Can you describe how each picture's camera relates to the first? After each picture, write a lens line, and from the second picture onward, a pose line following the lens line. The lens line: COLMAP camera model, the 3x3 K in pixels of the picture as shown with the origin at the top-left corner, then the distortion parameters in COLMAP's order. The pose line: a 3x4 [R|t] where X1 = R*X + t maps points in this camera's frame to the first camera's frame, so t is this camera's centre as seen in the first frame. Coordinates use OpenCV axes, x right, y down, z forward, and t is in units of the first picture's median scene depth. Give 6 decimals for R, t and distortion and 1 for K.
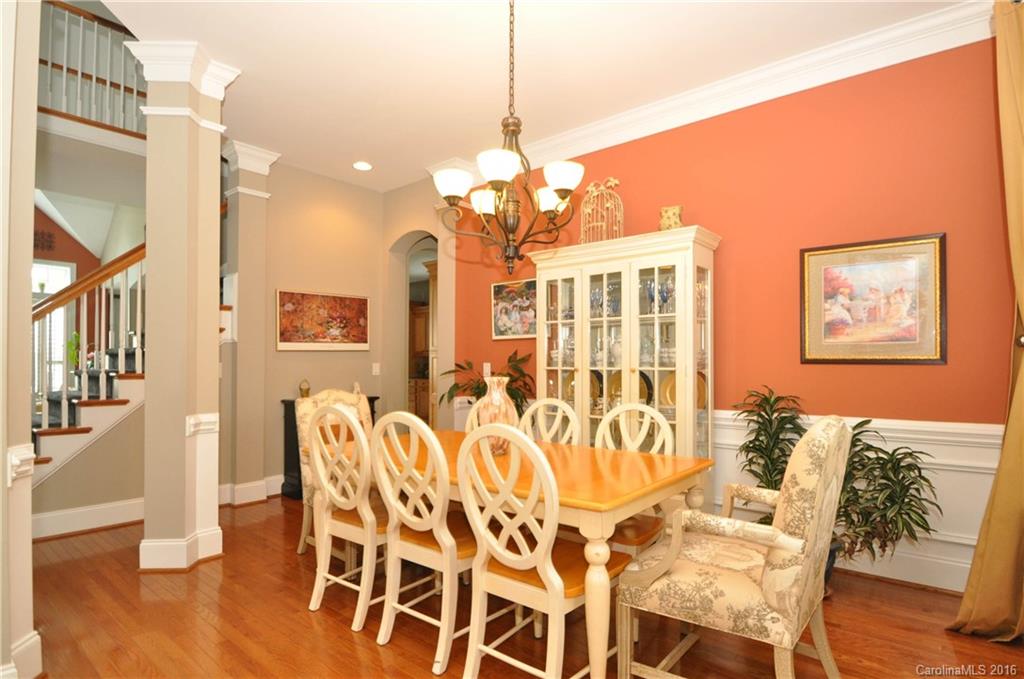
lens RADIAL K [[595.8, 0, 512.0], [0, 595.8, 339.5], [0, 0, 1]] dist [0.001028, 0.000146]
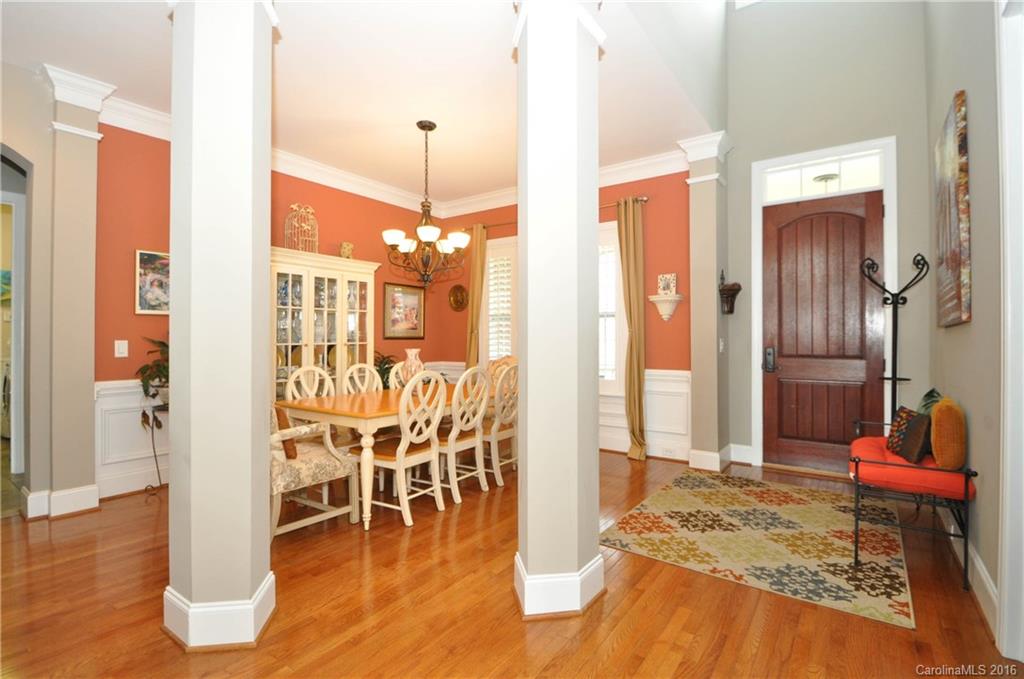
lens RADIAL K [[489.7, 0, 512.0], [0, 489.7, 339.5], [0, 0, 1]] dist [0.041533, -0.035700]
pose [[-0.153658, -0.008006, 0.988092, -1.097048], [-0.040691, 0.999170, 0.001768, 0.019177], [-0.987286, -0.039934, -0.153856, 0.726524]]
